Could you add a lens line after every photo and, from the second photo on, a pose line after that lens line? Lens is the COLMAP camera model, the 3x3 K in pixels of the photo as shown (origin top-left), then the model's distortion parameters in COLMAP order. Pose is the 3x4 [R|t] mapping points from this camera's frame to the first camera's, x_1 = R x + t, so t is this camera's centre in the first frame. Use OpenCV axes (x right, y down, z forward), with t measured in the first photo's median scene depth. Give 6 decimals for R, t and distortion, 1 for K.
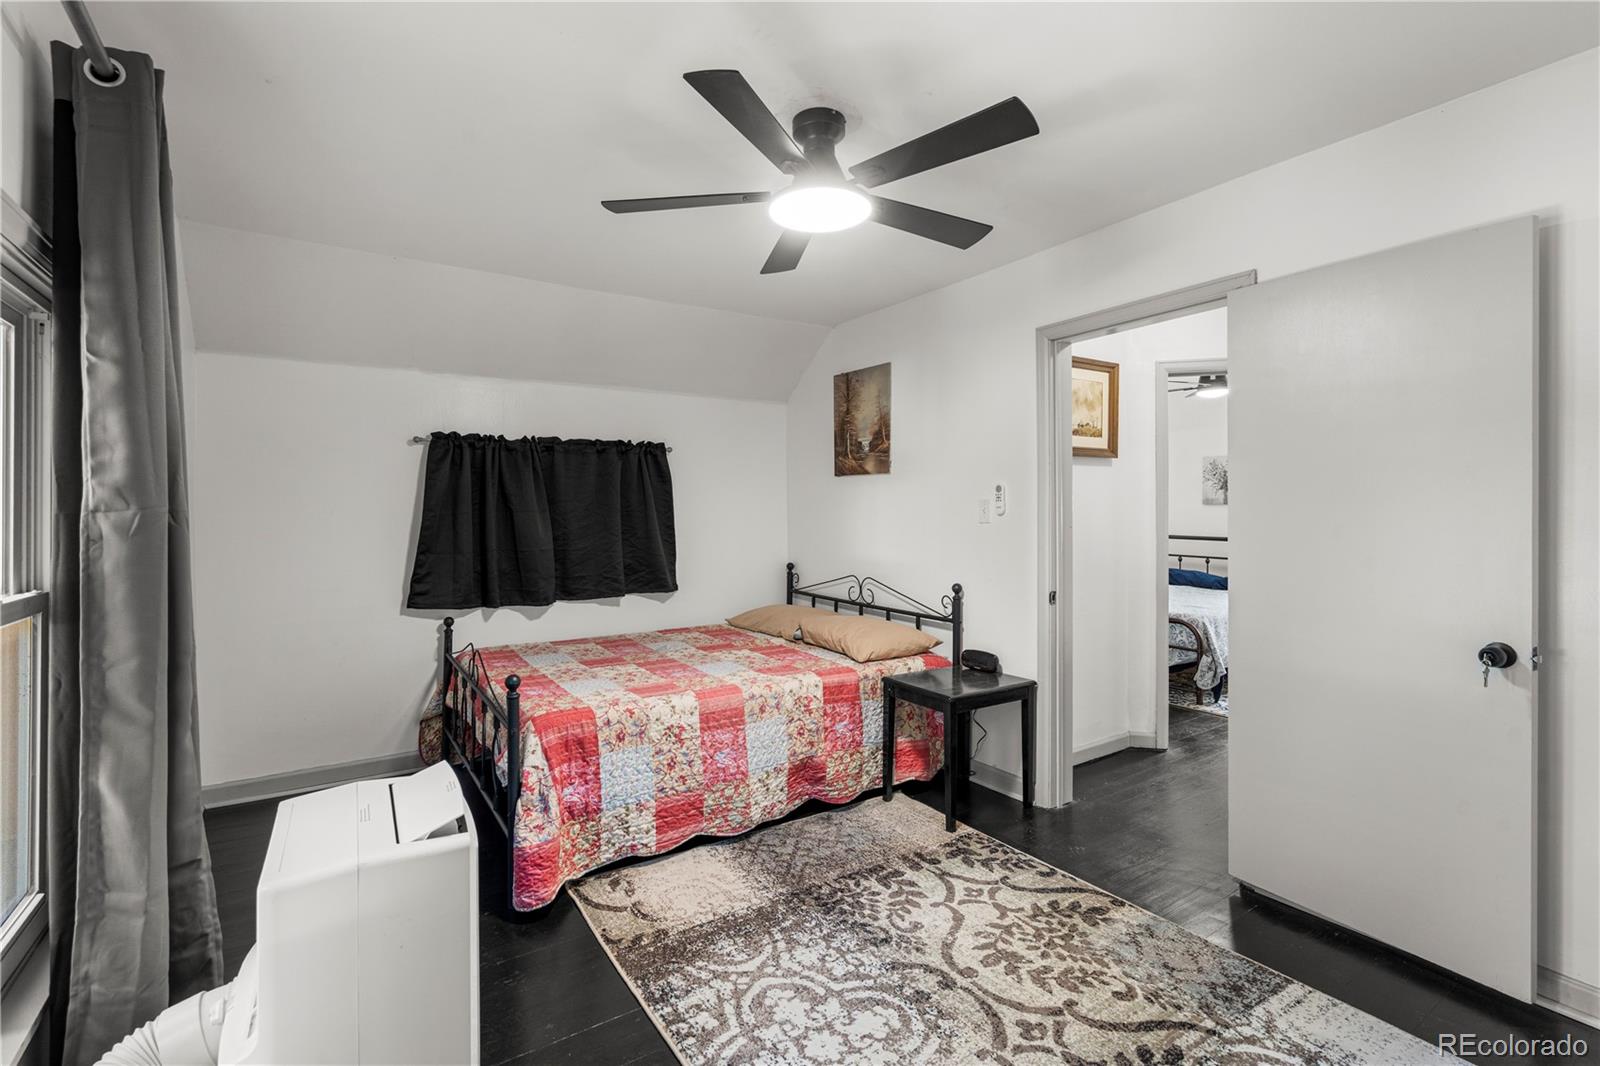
lens RADIAL K [[727.8, 0, 794.1], [0, 727.8, 520.5], [0, 0, 1]] dist [-0.011372, 0.000850]
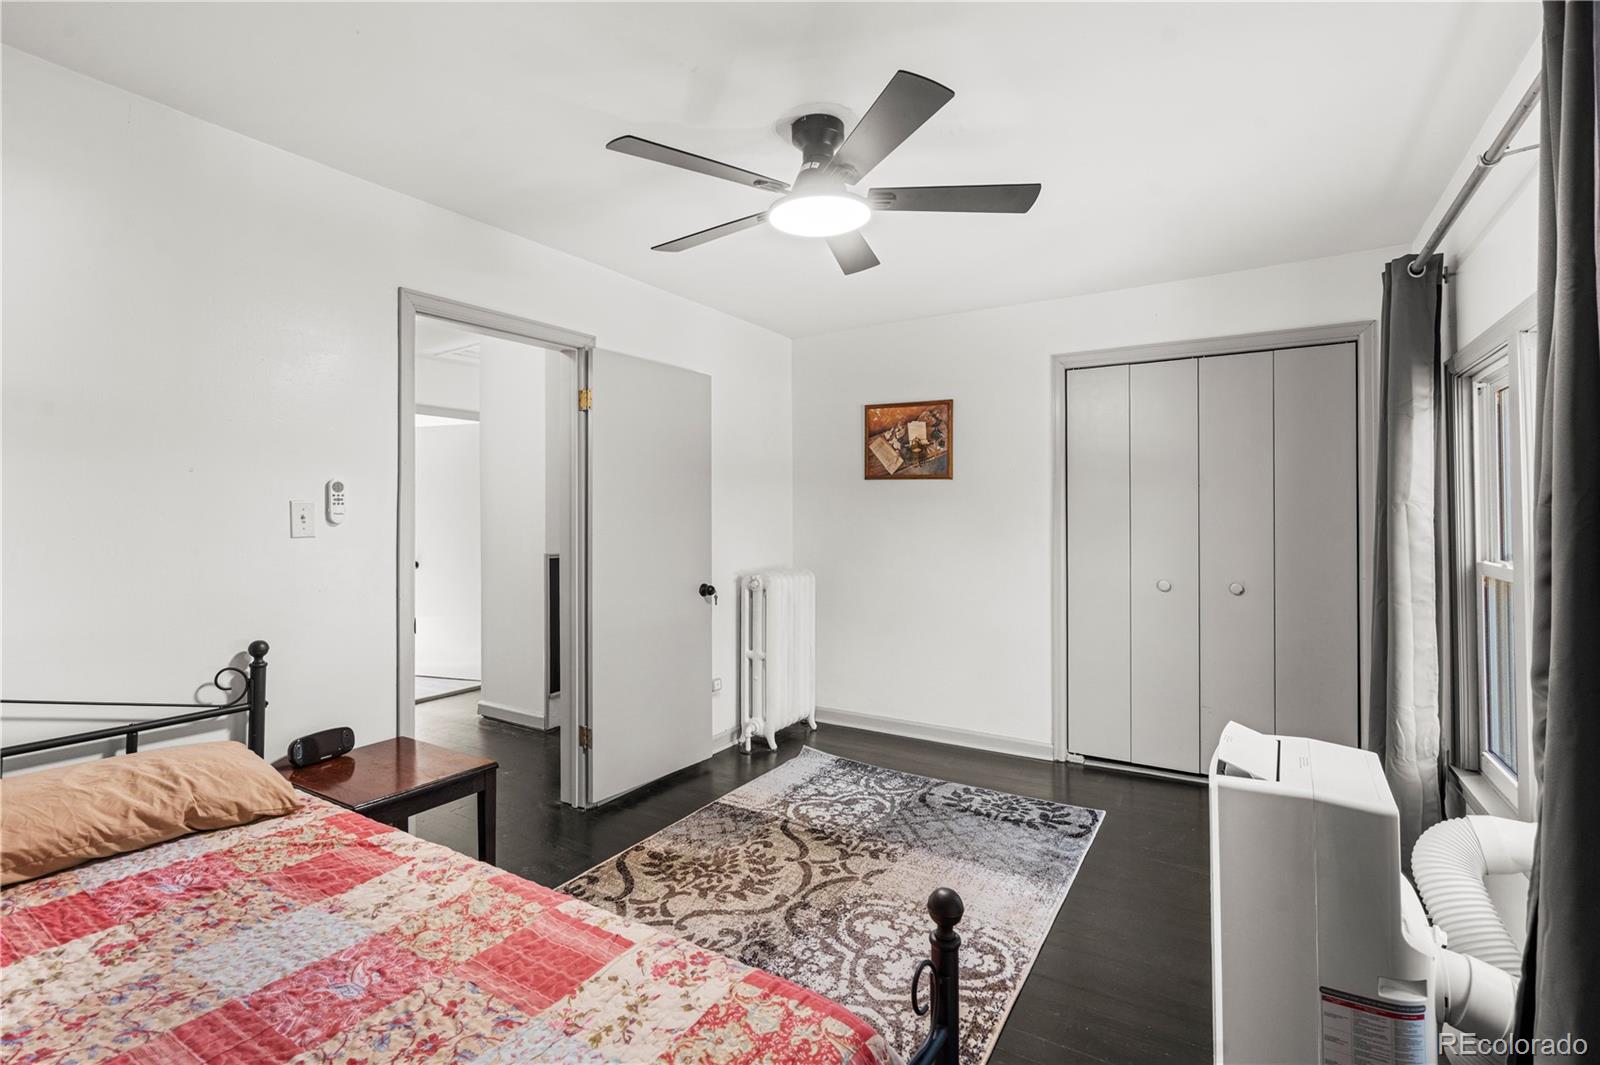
lens RADIAL K [[727.8, 0, 793.9], [0, 727.8, 519.8], [0, 0, 1]] dist [-0.011372, 0.000850]
pose [[-0.425088, 0.002818, 0.905148, -0.848467], [0.015854, 0.999865, 0.004333, -0.011593], [-0.905013, 0.016192, -0.425075, 1.458629]]
